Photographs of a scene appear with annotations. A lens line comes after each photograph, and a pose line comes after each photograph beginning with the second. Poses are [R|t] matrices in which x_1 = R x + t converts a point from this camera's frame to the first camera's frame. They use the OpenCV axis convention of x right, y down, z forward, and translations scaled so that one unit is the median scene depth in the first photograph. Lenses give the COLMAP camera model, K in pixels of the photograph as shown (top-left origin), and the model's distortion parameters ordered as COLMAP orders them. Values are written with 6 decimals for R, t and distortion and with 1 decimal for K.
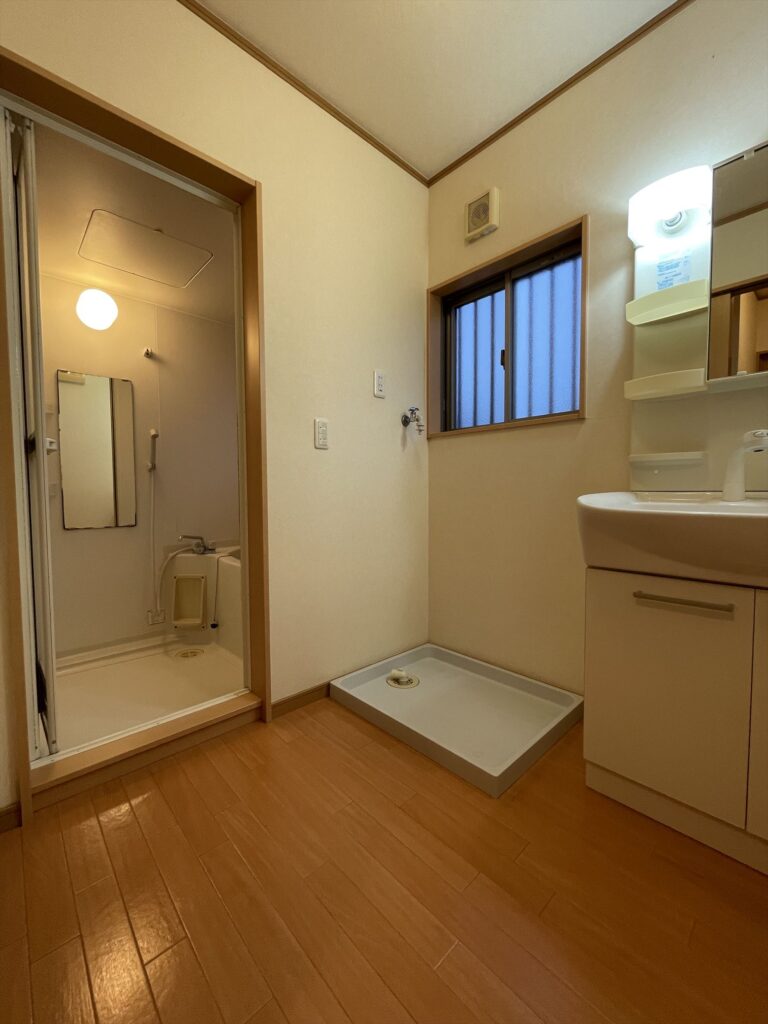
lens RADIAL K [[418.6, 0, 383.4], [0, 418.6, 513.1], [0, 0, 1]] dist [-0.003390, -0.000310]
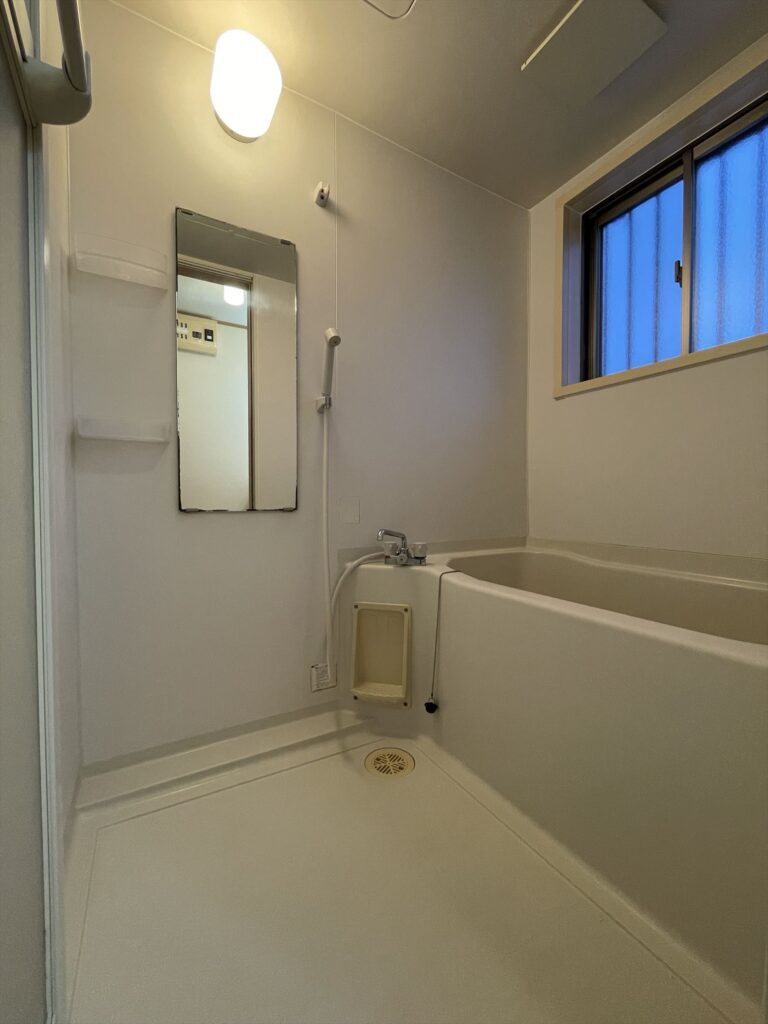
lens RADIAL K [[418.6, 0, 384.8], [0, 418.6, 510.2], [0, 0, 1]] dist [-0.003390, -0.000310]
pose [[0.974216, 0.008644, -0.225451, -0.341547], [-0.014345, 0.999617, -0.023660, 0.039767], [0.225160, 0.026284, 0.973967, 0.473430]]
